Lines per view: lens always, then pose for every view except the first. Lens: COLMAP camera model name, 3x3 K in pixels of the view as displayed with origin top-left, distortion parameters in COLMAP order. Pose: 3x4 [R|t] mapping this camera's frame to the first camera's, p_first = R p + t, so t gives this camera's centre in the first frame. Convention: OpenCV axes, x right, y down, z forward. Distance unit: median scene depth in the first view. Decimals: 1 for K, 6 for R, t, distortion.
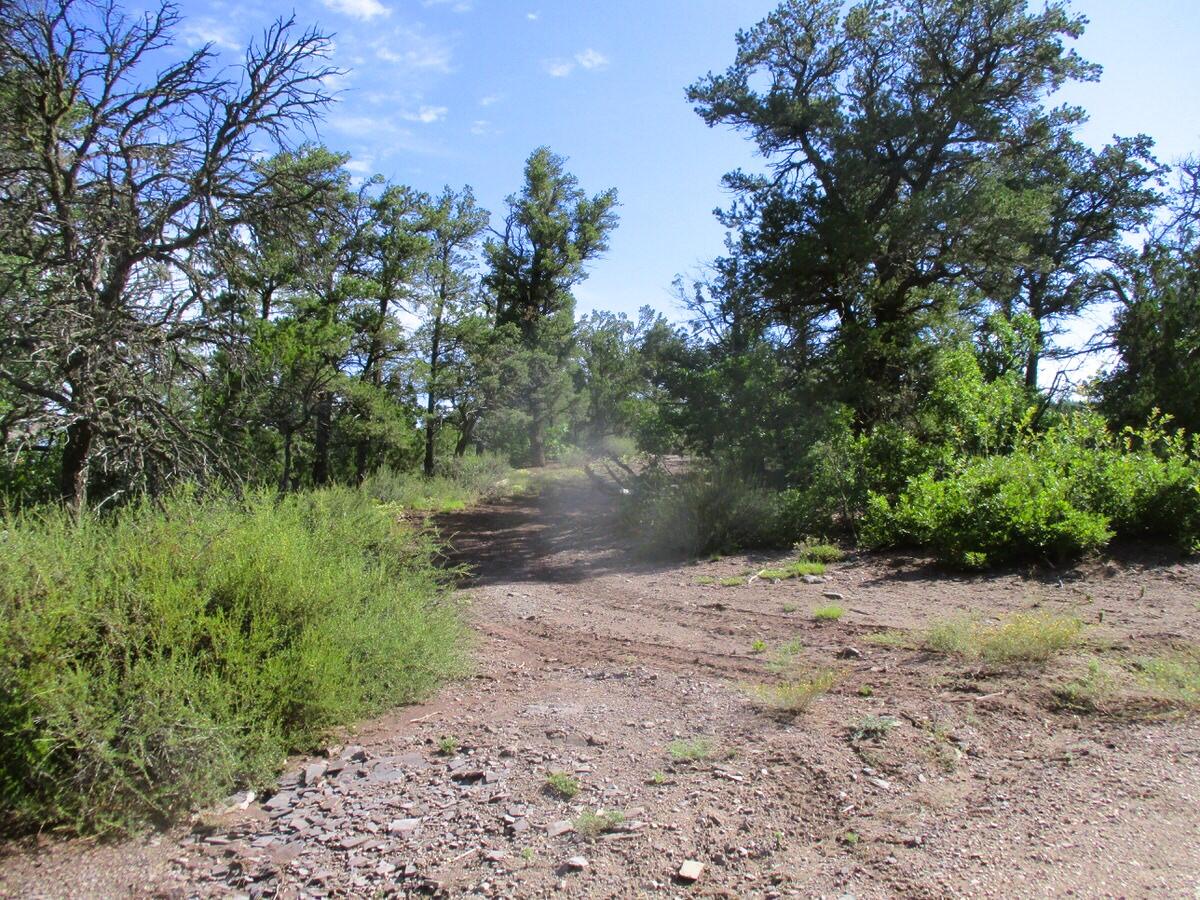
lens RADIAL K [[979.2, 0, 599.3], [0, 979.2, 451.2], [0, 0, 1]] dist [-0.029248, 0.003014]
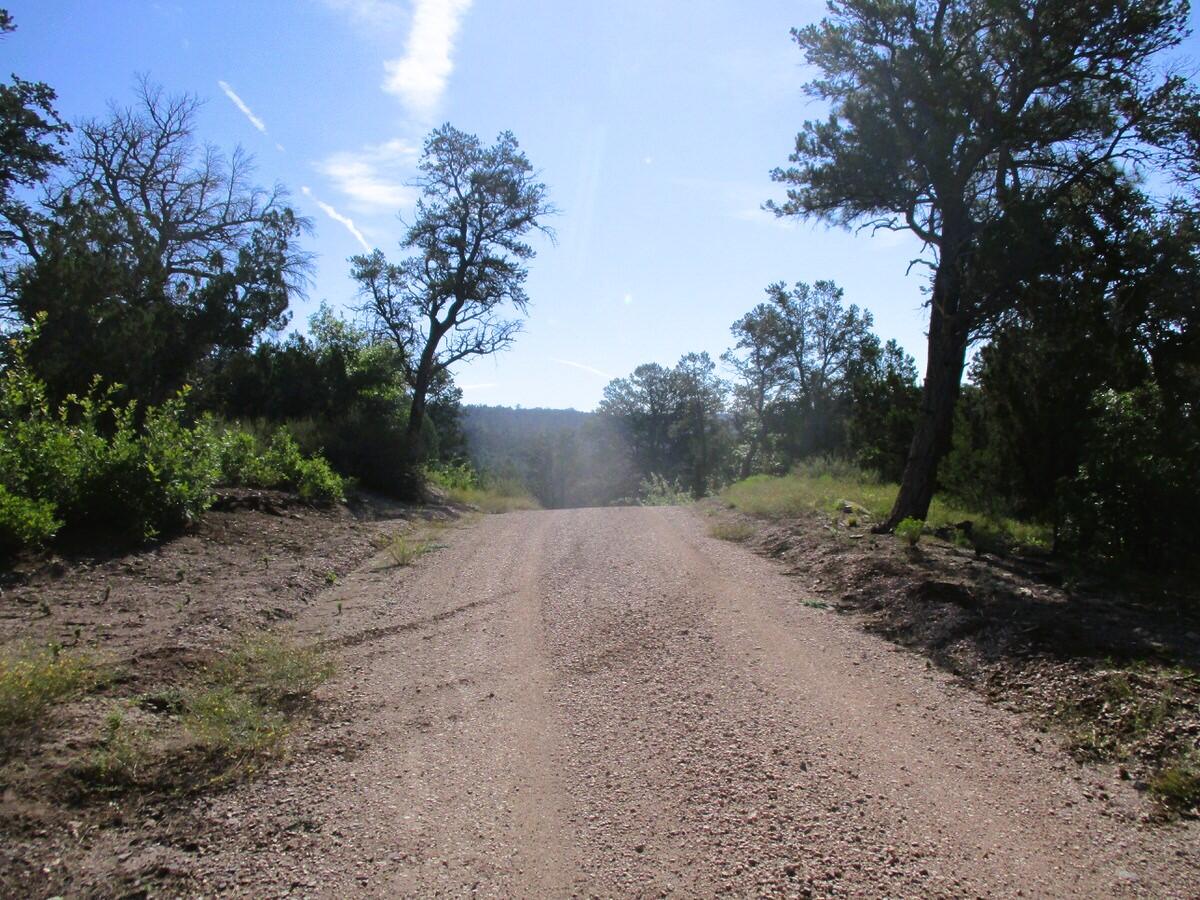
lens RADIAL K [[979.2, 0, 597.4], [0, 979.2, 448.5], [0, 0, 1]] dist [-0.029248, 0.003014]
pose [[0.482277, 0.015206, 0.875887, 0.025596], [-0.035629, 0.999363, 0.002268, 0.003634], [-0.875294, -0.032301, 0.482511, 0.188049]]
